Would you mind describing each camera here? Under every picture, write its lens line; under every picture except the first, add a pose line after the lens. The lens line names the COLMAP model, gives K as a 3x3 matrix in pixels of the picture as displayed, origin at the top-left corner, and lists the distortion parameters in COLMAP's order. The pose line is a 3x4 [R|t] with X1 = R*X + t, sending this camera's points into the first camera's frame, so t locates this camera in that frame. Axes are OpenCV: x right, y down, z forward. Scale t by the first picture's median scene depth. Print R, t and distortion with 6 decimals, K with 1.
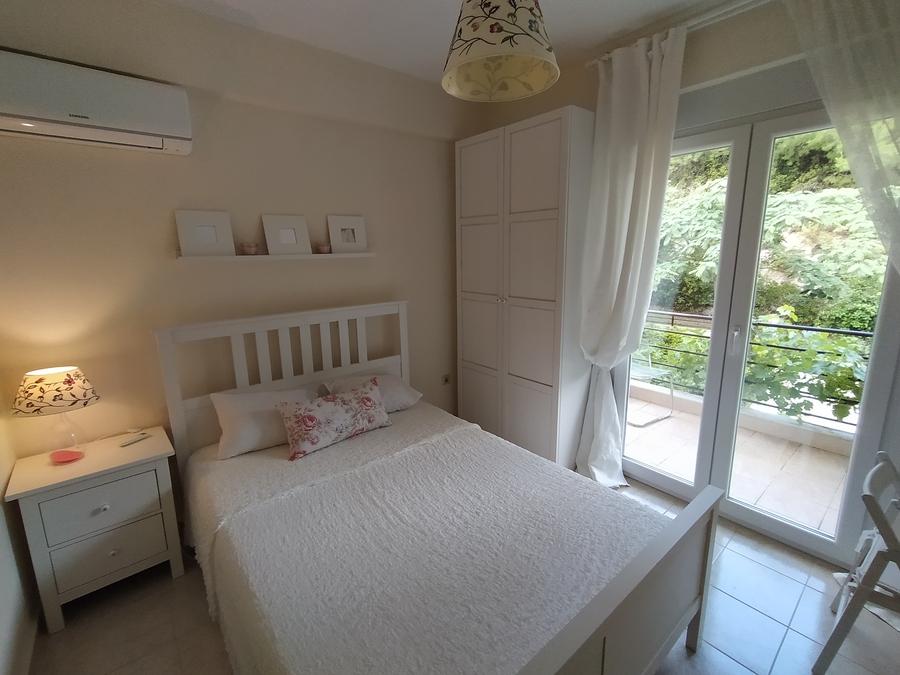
lens RADIAL K [[407.2, 0, 447.9], [0, 407.2, 334.0], [0, 0, 1]] dist [0.001799, 0.000378]
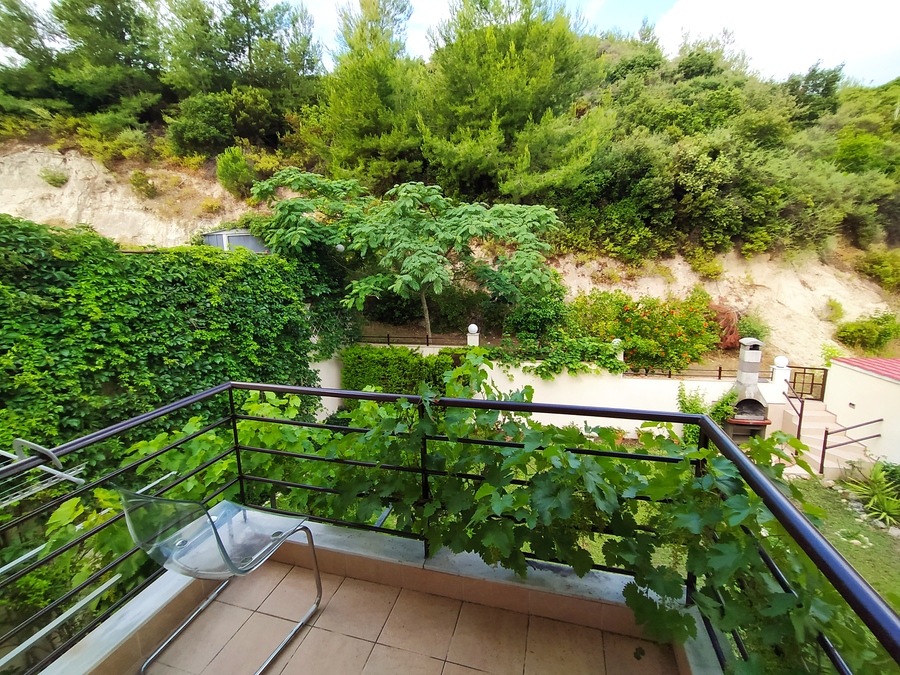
lens RADIAL K [[407.2, 0, 448.3], [0, 407.2, 338.3], [0, 0, 1]] dist [0.001799, 0.000378]
pose [[0.817827, -0.115710, 0.563711, 0.173349], [0.128860, 0.991524, 0.016576, -0.038460], [-0.560851, 0.059084, 0.825806, 0.199470]]
